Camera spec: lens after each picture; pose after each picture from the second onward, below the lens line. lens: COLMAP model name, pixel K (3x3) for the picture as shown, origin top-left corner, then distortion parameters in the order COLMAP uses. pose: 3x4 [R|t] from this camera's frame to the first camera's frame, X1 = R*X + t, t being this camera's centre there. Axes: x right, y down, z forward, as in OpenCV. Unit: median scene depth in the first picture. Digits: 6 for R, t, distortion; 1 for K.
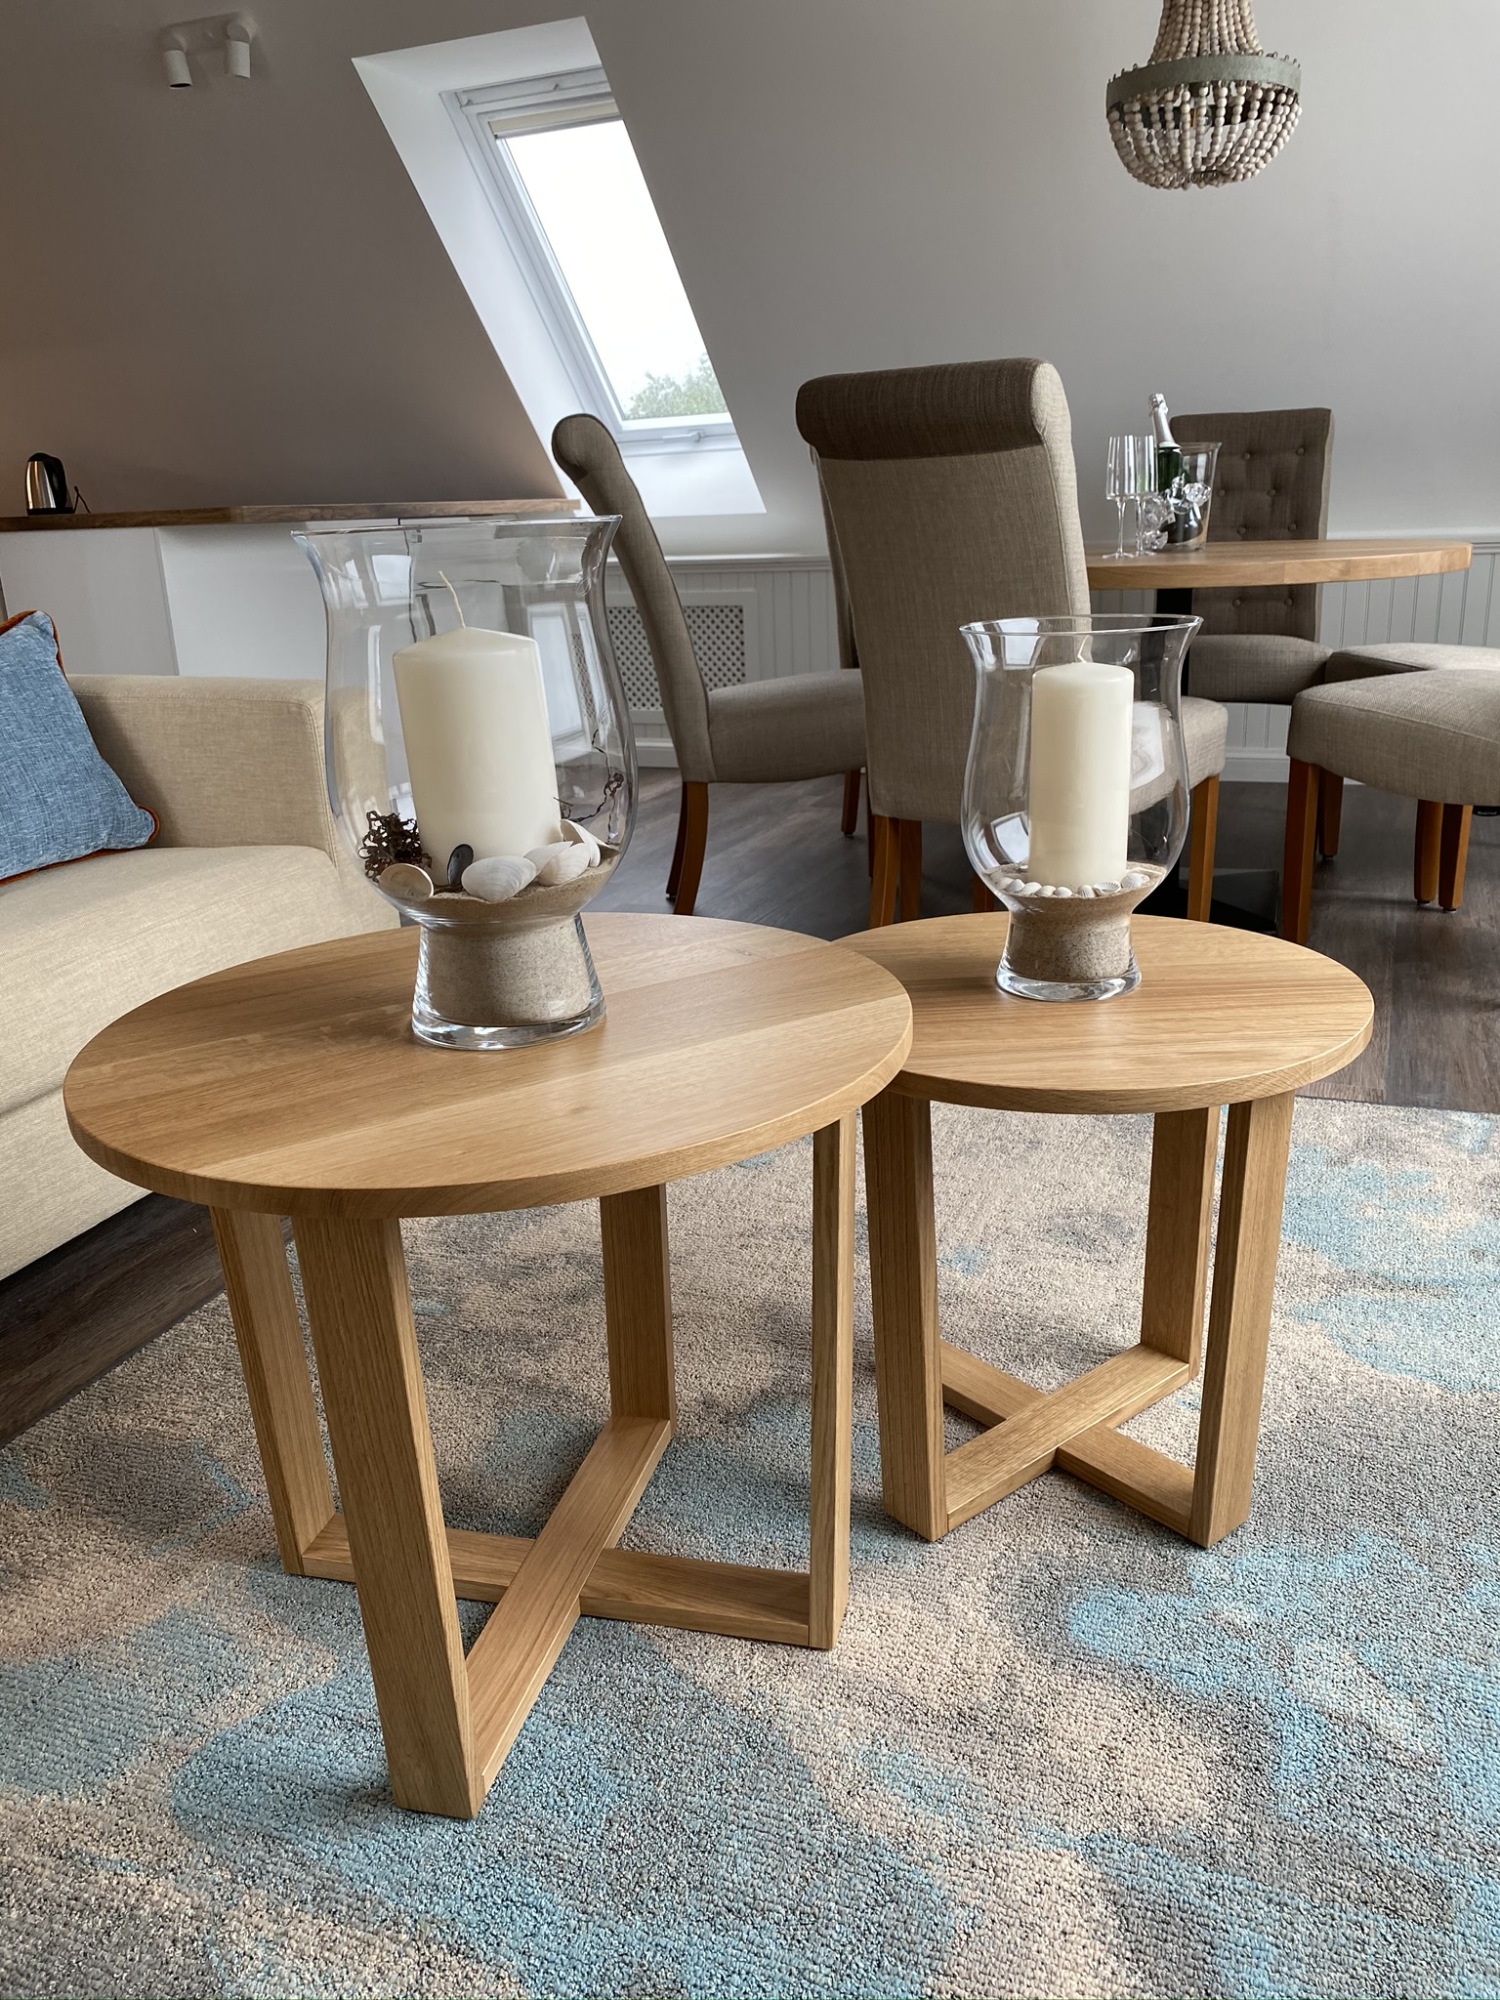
lens RADIAL K [[1525.5, 0, 750.0], [0, 1525.5, 1000.0], [0, 0, 1]] dist [0.039072, -0.043855]
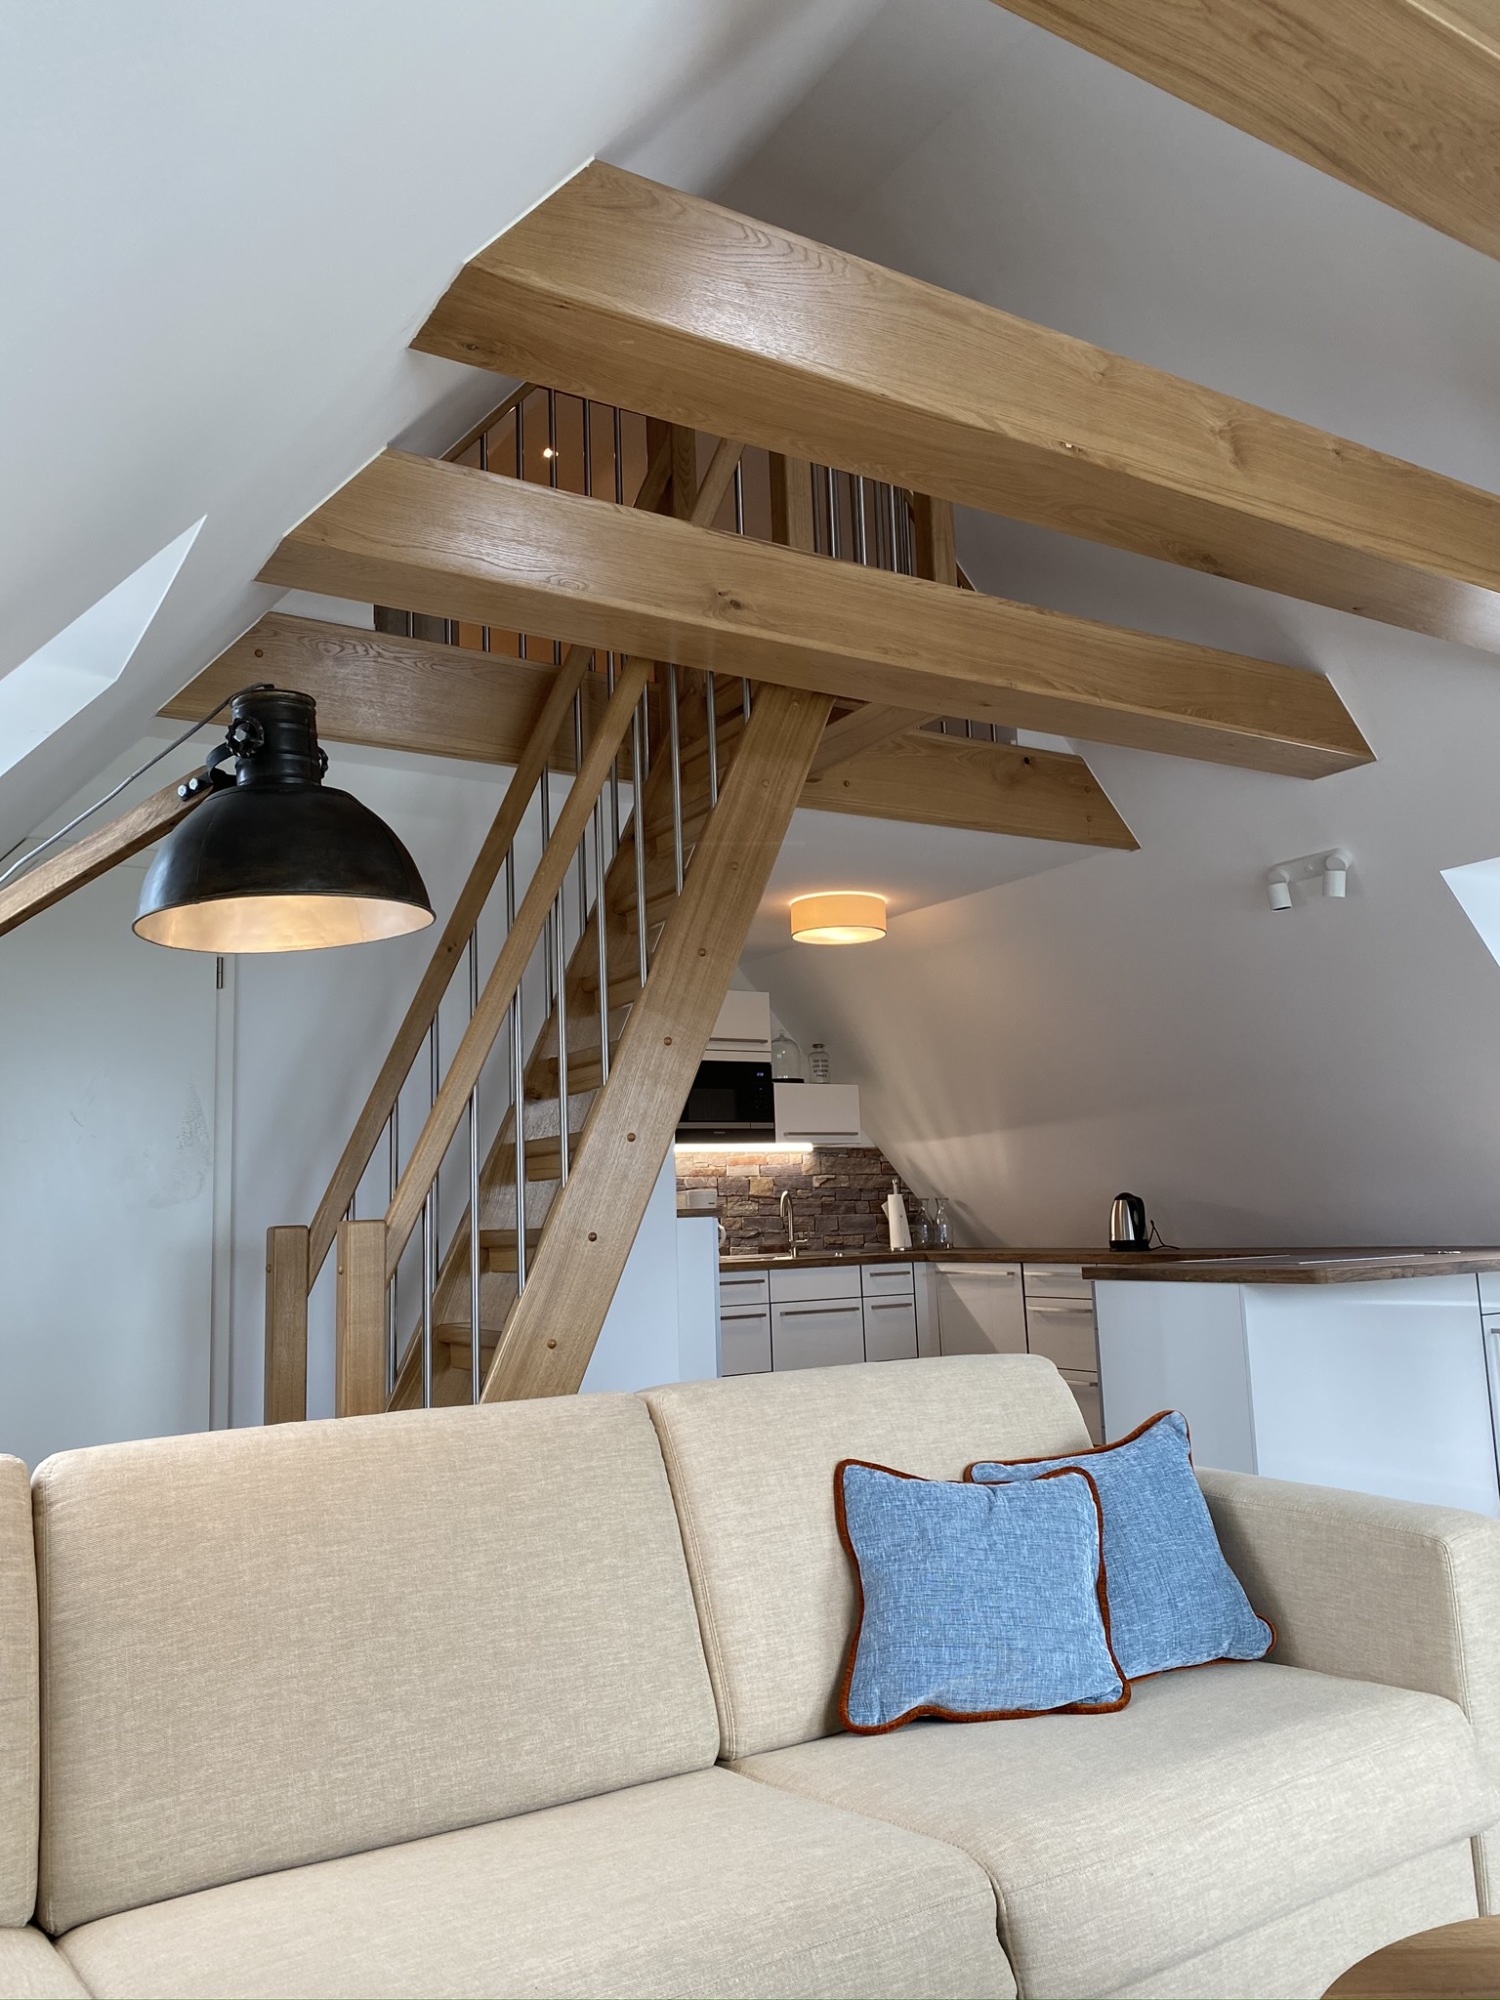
lens RADIAL K [[1525.5, 0, 750.0], [0, 1525.5, 1000.0], [0, 0, 1]] dist [0.039072, -0.043855]
pose [[0.811125, -0.072590, -0.580351, -0.052605], [-0.176779, 0.915430, -0.361576, -0.073697], [0.557518, 0.395877, 0.729695, -0.090261]]
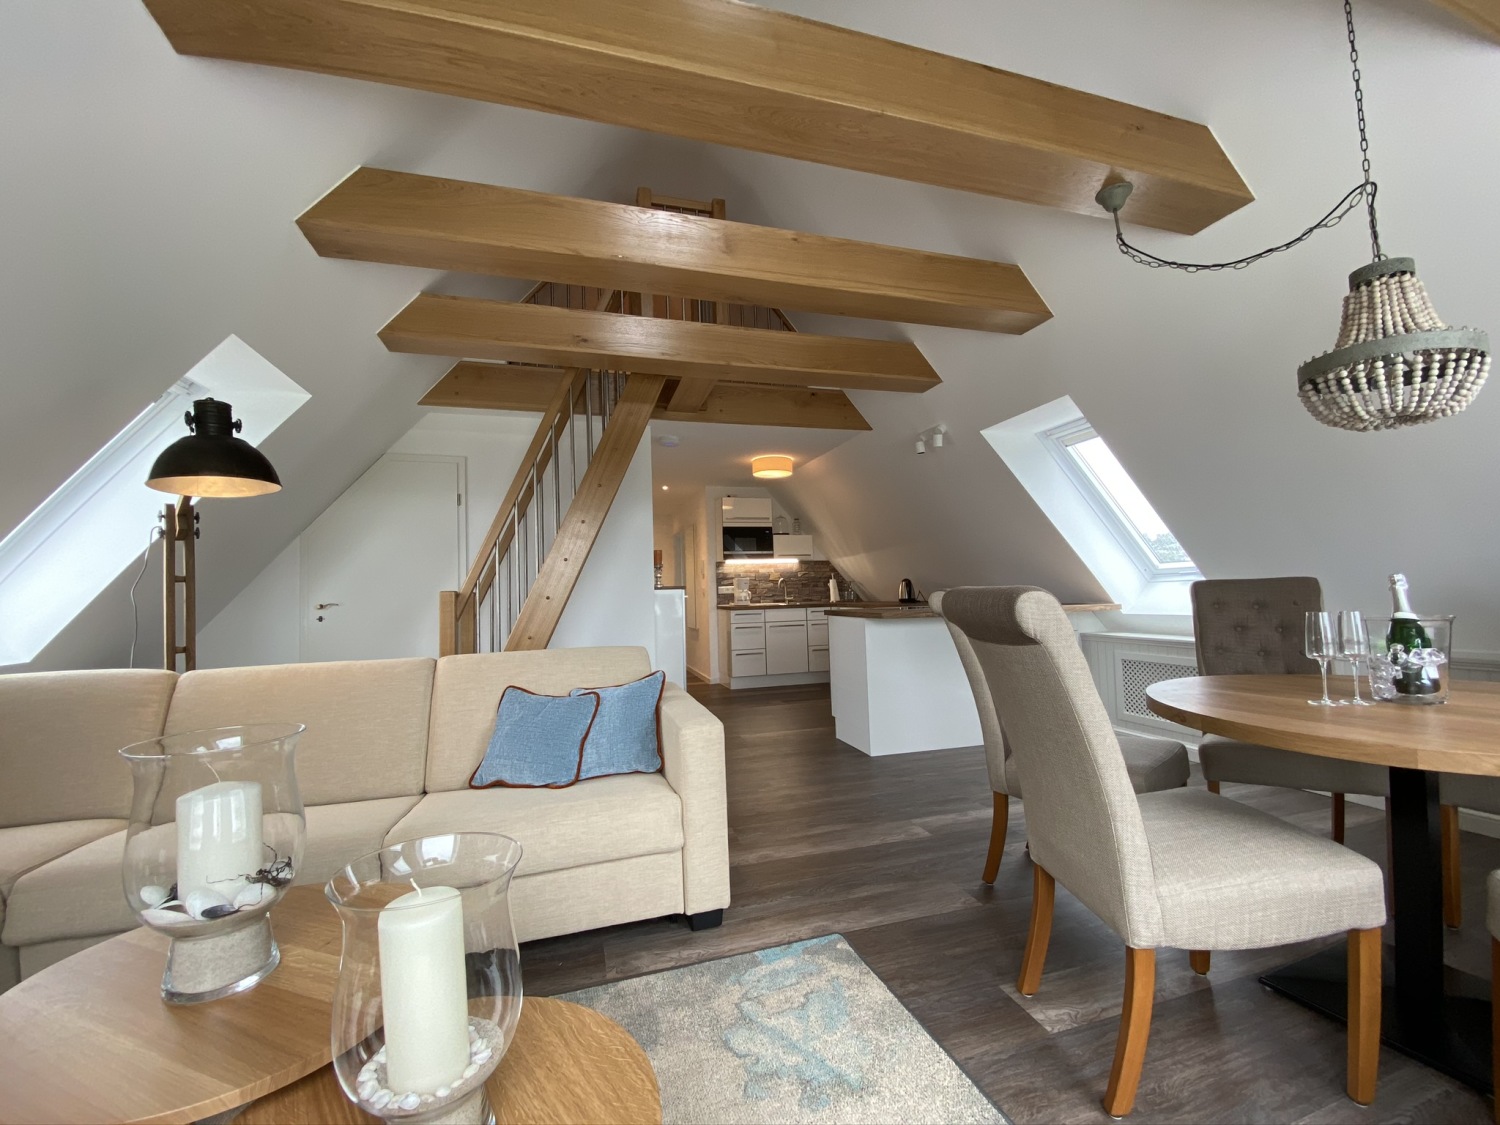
lens RADIAL K [[599.5, 0, 749.5], [0, 599.5, 569.1], [0, 0, 1]] dist [0.017592, -0.018208]
pose [[0.624764, -0.010972, -0.780737, 0.459505], [-0.233923, 0.951344, -0.200561, -0.258773], [0.744950, 0.307936, 0.591799, 0.462275]]
